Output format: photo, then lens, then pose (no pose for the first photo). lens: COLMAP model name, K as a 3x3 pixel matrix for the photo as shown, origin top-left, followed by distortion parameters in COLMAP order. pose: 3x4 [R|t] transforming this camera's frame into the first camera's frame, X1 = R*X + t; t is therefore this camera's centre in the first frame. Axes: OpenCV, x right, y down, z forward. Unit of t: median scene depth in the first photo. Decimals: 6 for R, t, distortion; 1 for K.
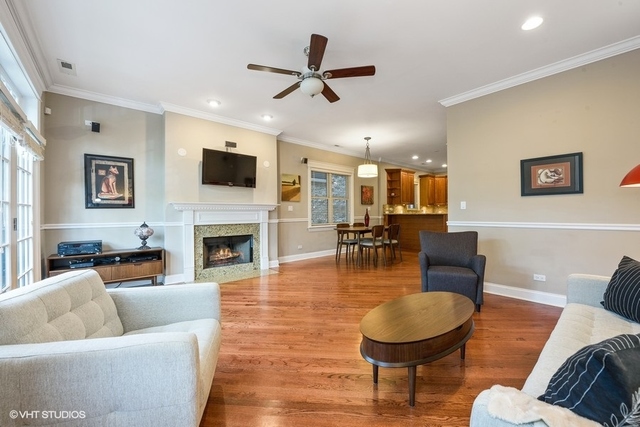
lens RADIAL K [[256.4, 0, 320.0], [0, 256.4, 213.5], [0, 0, 1]] dist [0.000089, 0.000026]
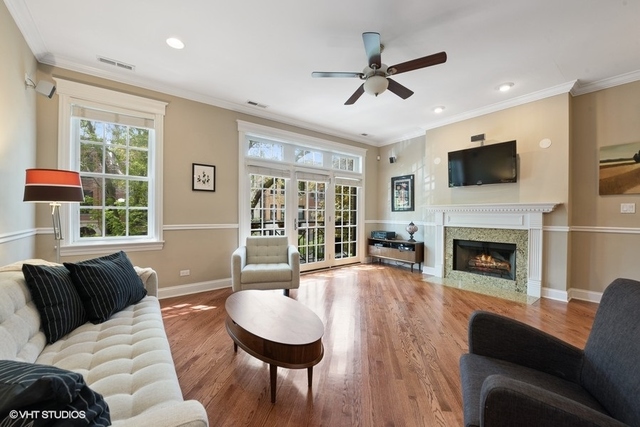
lens RADIAL K [[256.4, 0, 320.0], [0, 256.4, 213.5], [0, 0, 1]] dist [0.000089, 0.000026]
pose [[-0.058153, 0.002020, -0.998306, 0.607460], [-0.007485, 0.999969, 0.002460, -0.006445], [0.998280, 0.007615, -0.058136, 0.541529]]
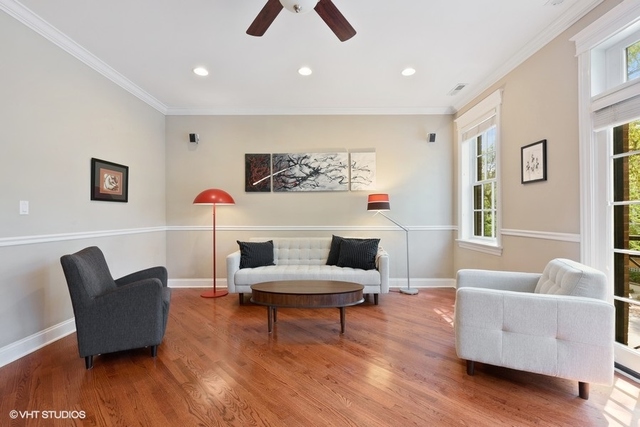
lens RADIAL K [[274.3, 0, 320.0], [0, 274.3, 213.5], [0, 0, 1]] dist [0.000107, -0.000032]
pose [[-0.760421, 0.014108, 0.649277, -0.288712], [0.011546, 0.999900, -0.008205, -0.005425], [-0.649328, 0.001257, -0.760508, 0.909186]]
